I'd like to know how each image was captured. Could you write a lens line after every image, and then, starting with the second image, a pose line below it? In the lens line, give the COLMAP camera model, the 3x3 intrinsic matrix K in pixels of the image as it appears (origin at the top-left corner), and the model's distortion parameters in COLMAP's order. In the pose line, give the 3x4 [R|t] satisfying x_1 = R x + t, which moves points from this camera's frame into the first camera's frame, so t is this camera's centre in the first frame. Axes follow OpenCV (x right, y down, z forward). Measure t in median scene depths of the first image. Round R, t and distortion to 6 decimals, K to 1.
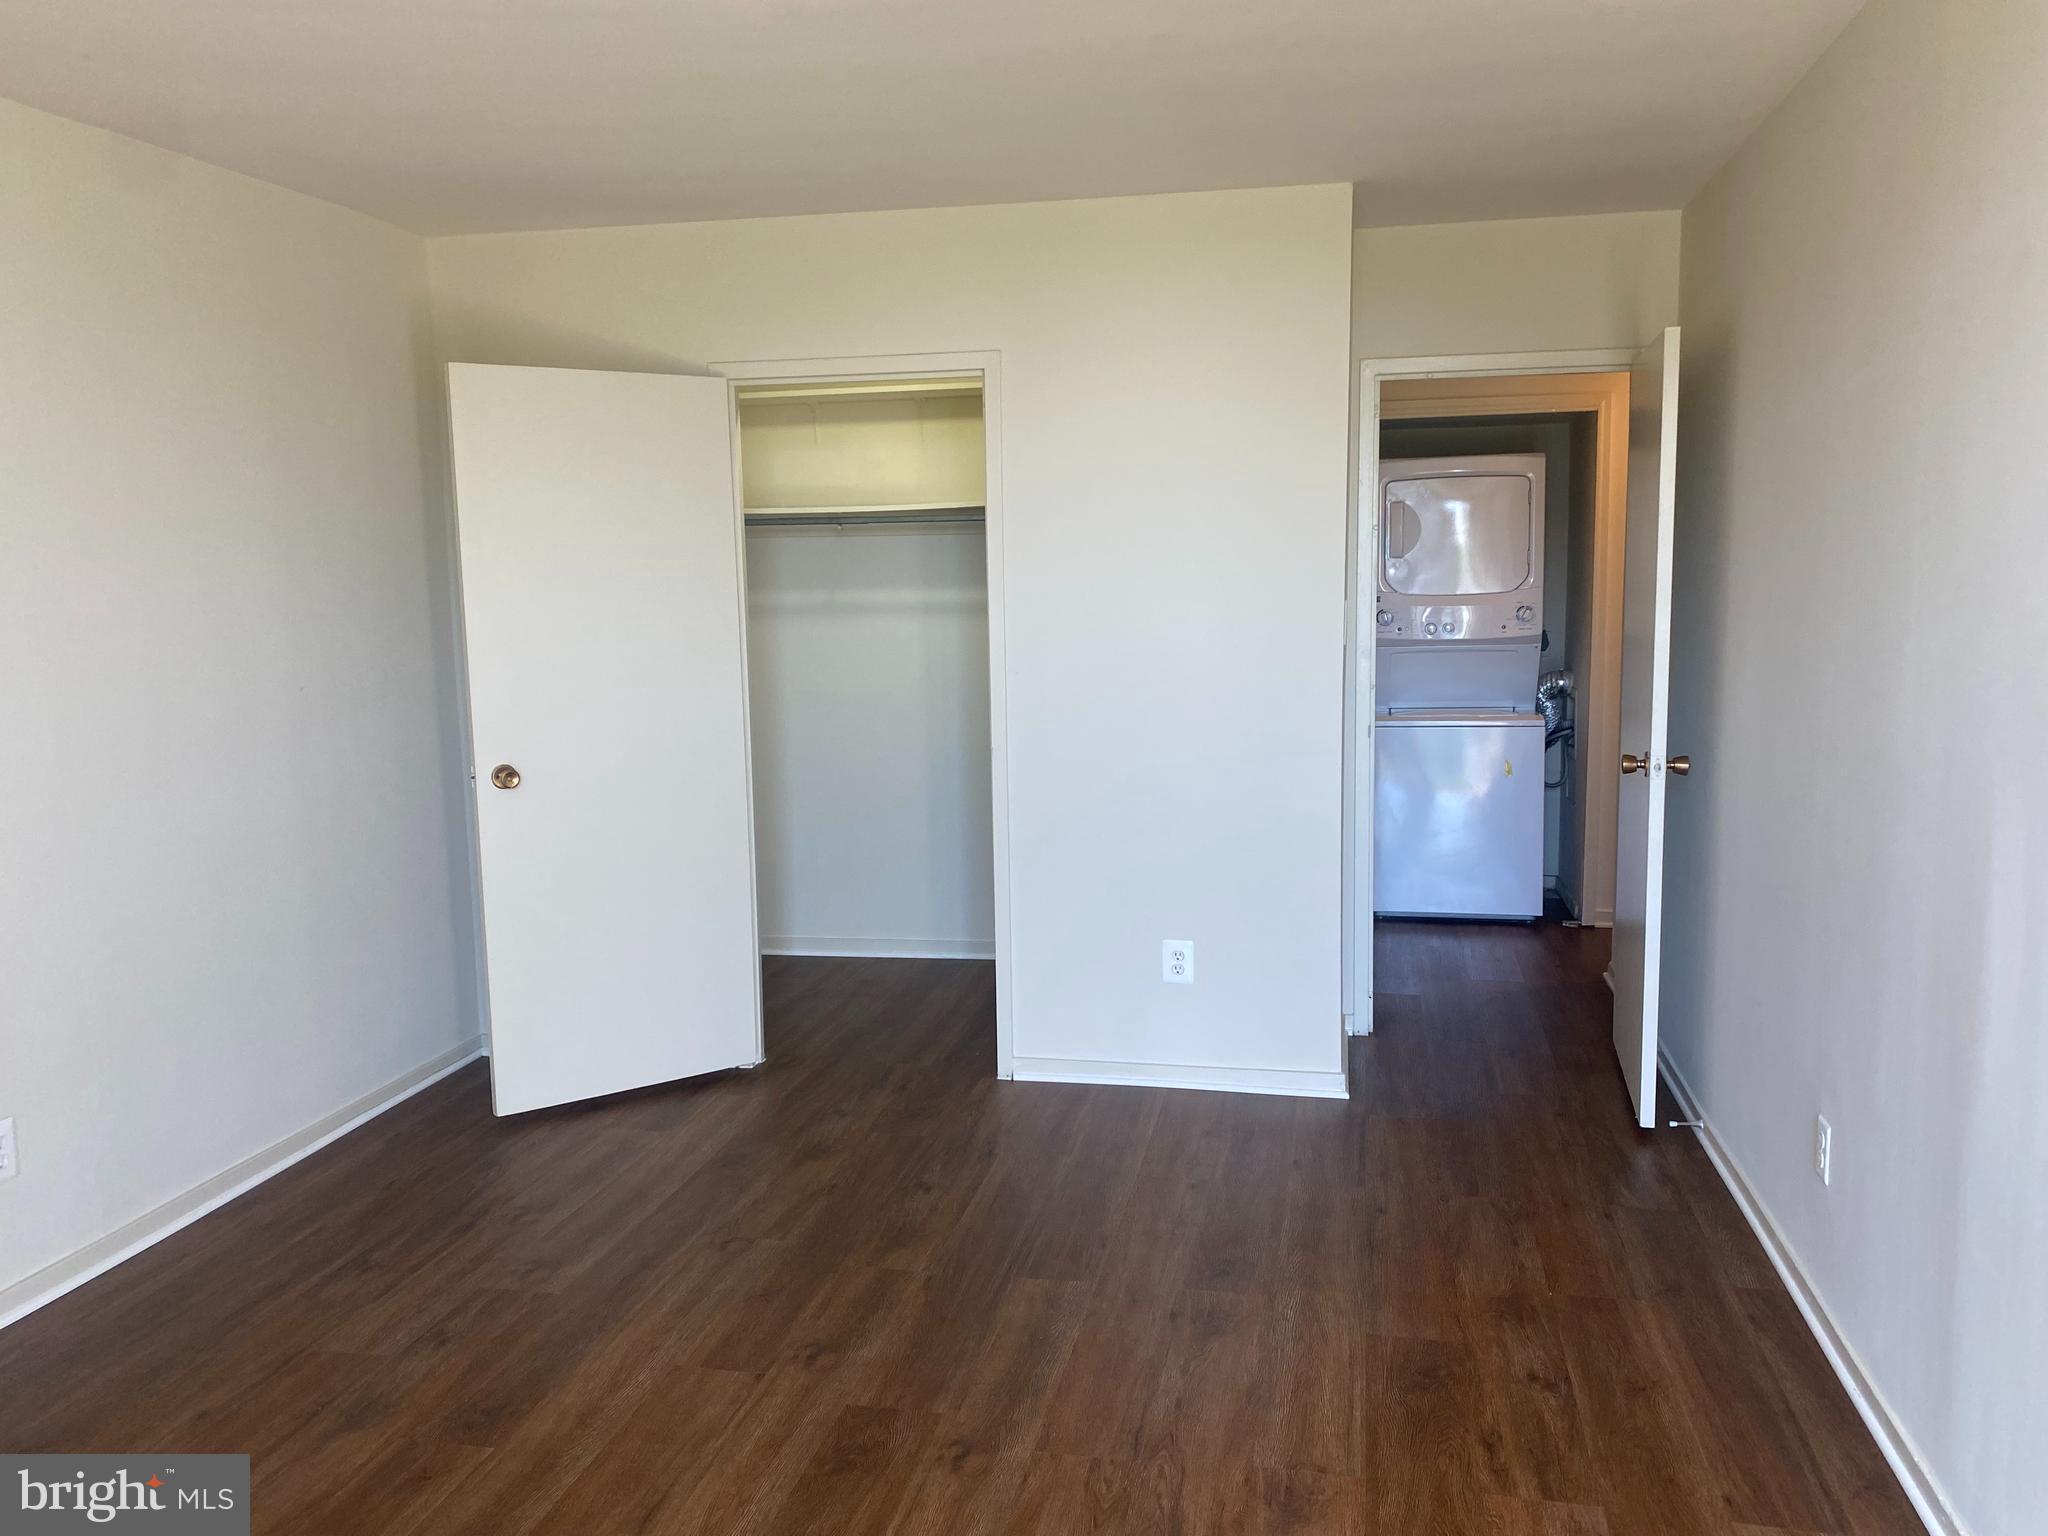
lens RADIAL K [[1565.3, 0, 1025.6], [0, 1565.3, 763.4], [0, 0, 1]] dist [0.021254, -0.012904]
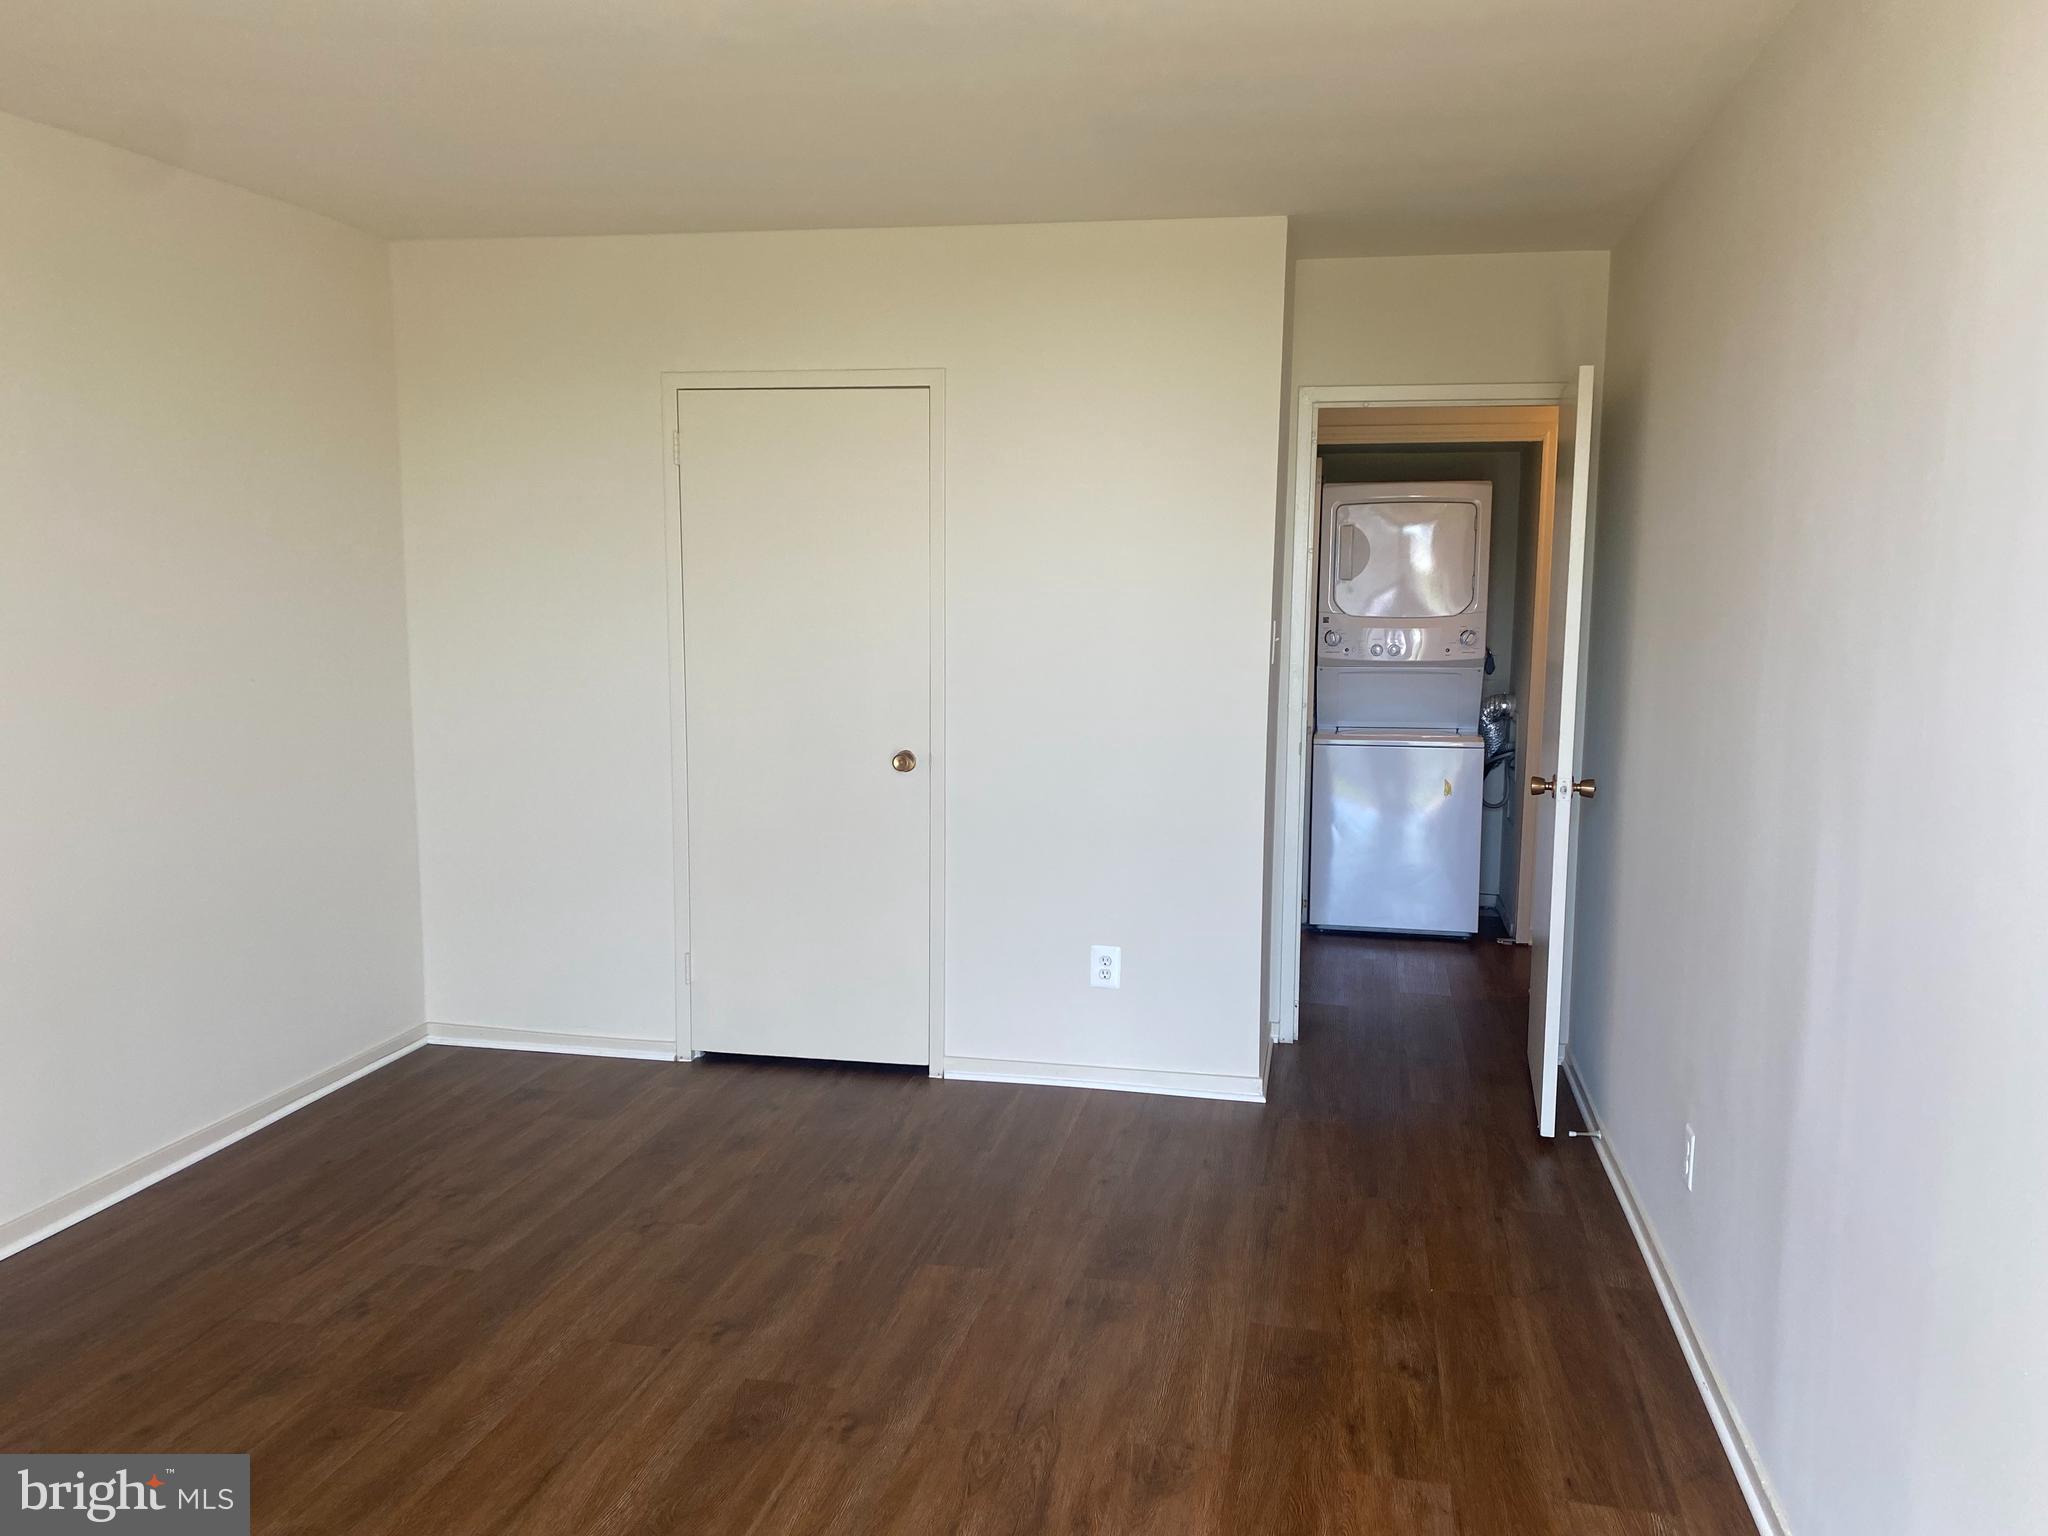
lens RADIAL K [[1565.3, 0, 1033.6], [0, 1565.3, 777.2], [0, 0, 1]] dist [0.036502, -0.041988]
pose [[0.999617, 0.025281, 0.011296, 0.044201], [-0.025307, 0.999677, 0.002182, 0.000945], [-0.011237, -0.002468, 0.999934, -0.038286]]
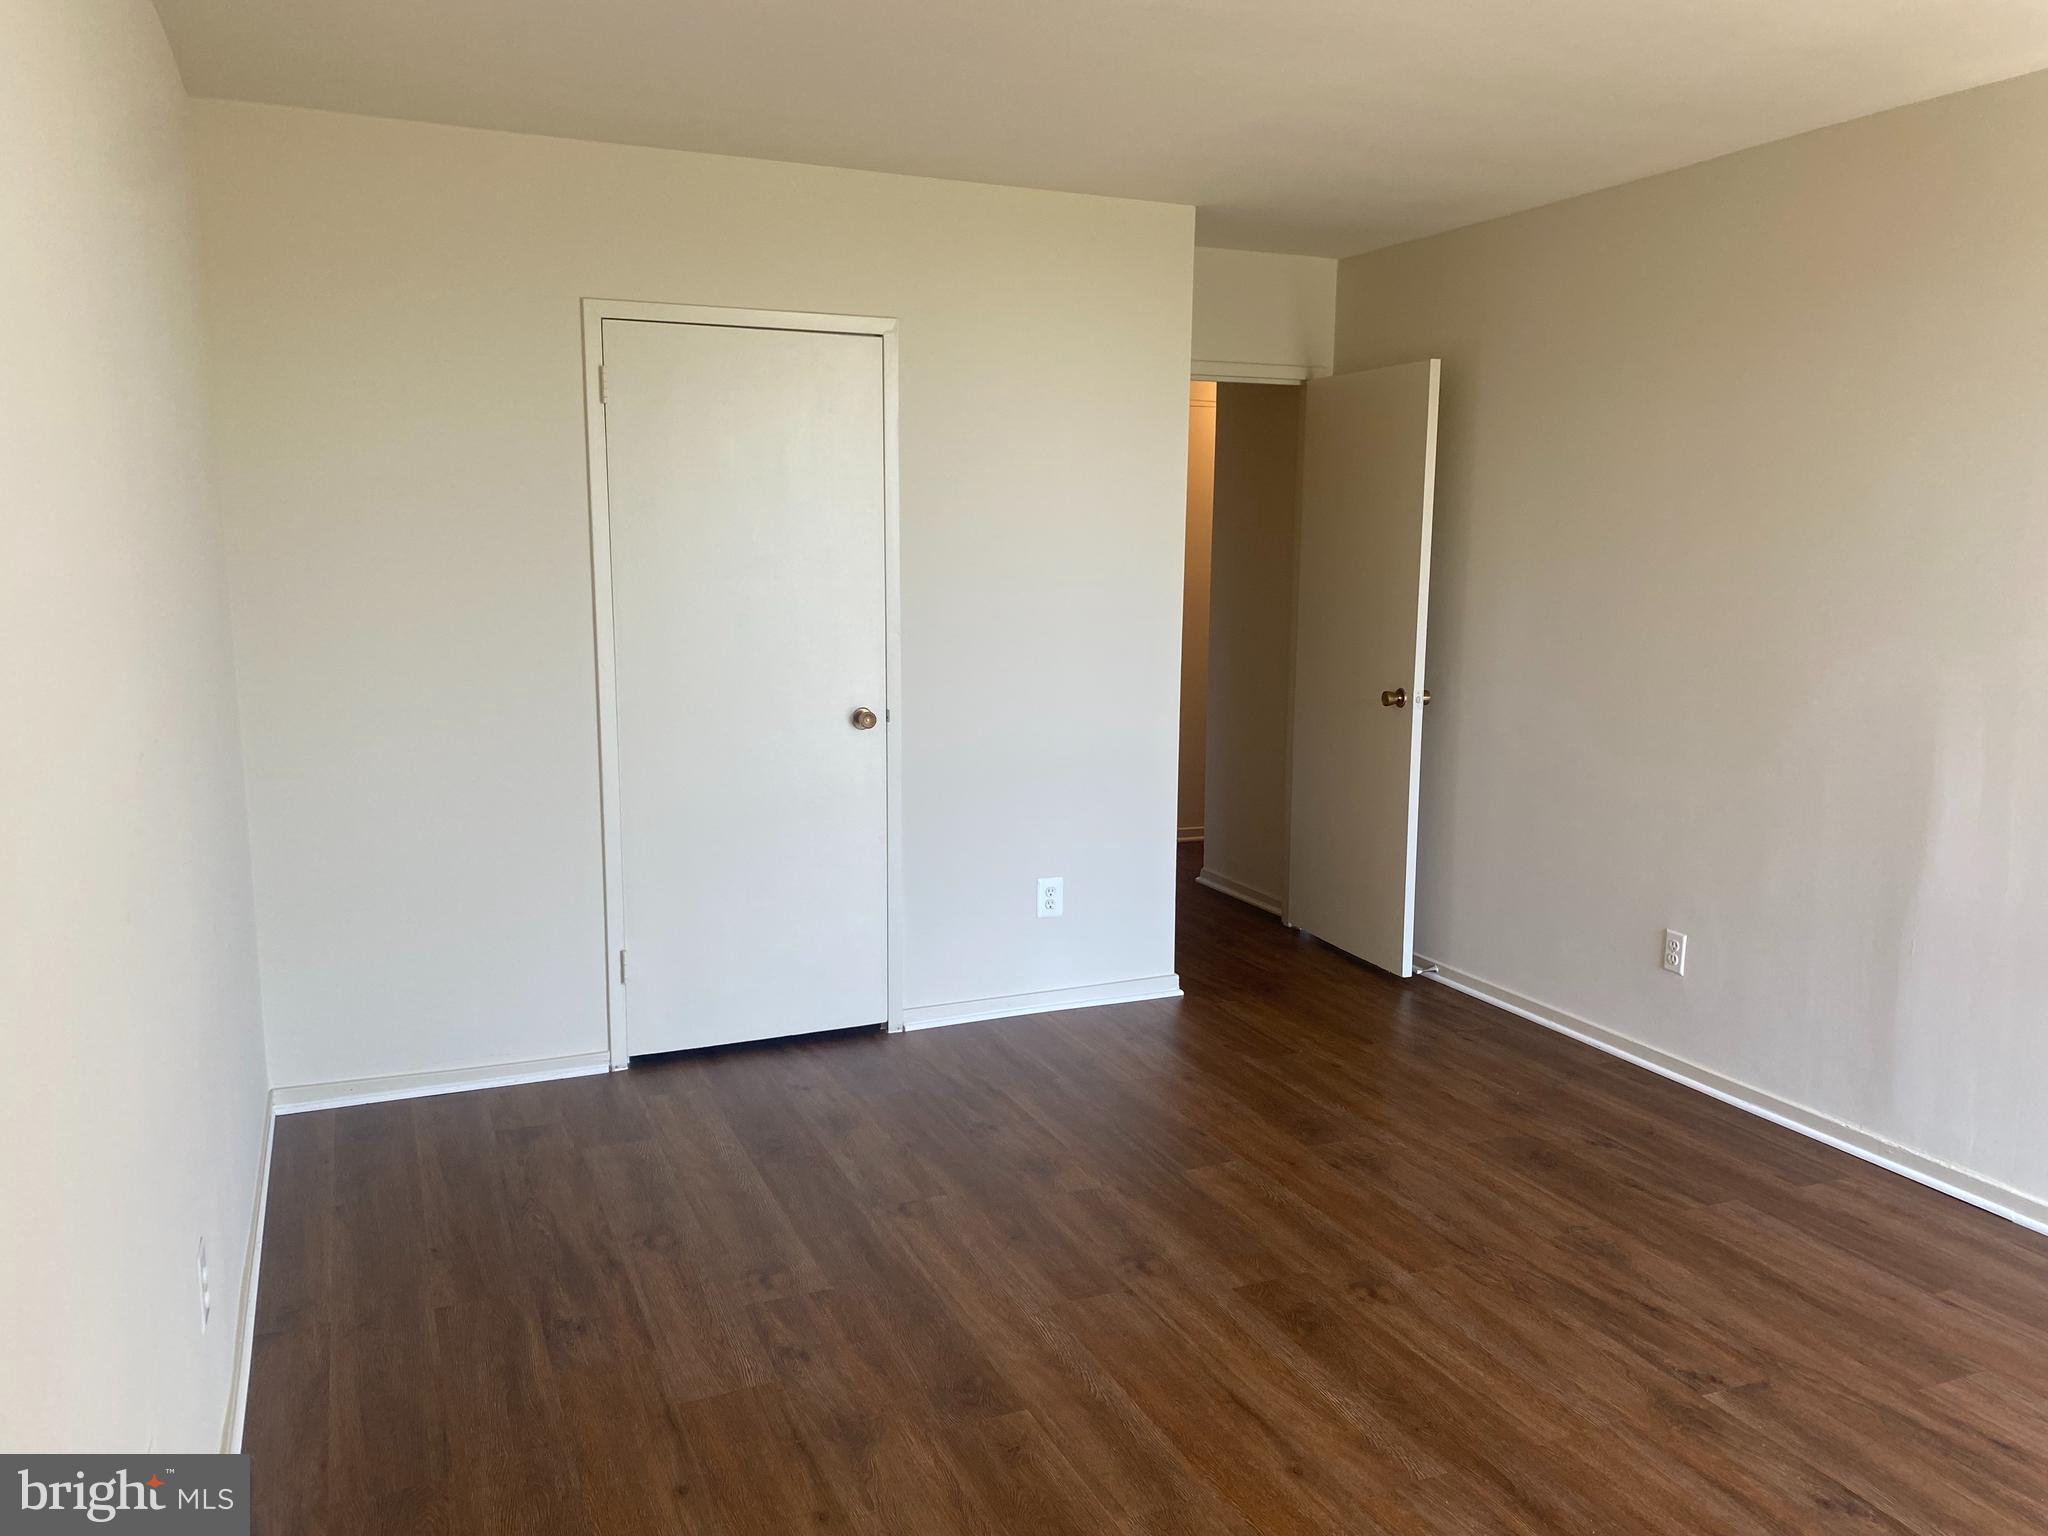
lens RADIAL K [[1565.3, 0, 1033.6], [0, 1565.3, 777.2], [0, 0, 1]] dist [0.036502, -0.041988]
pose [[0.812127, -0.066858, 0.579638, -0.678584], [0.051742, 0.997752, 0.042590, -0.005823], [-0.581182, -0.004597, 0.813760, 0.143235]]
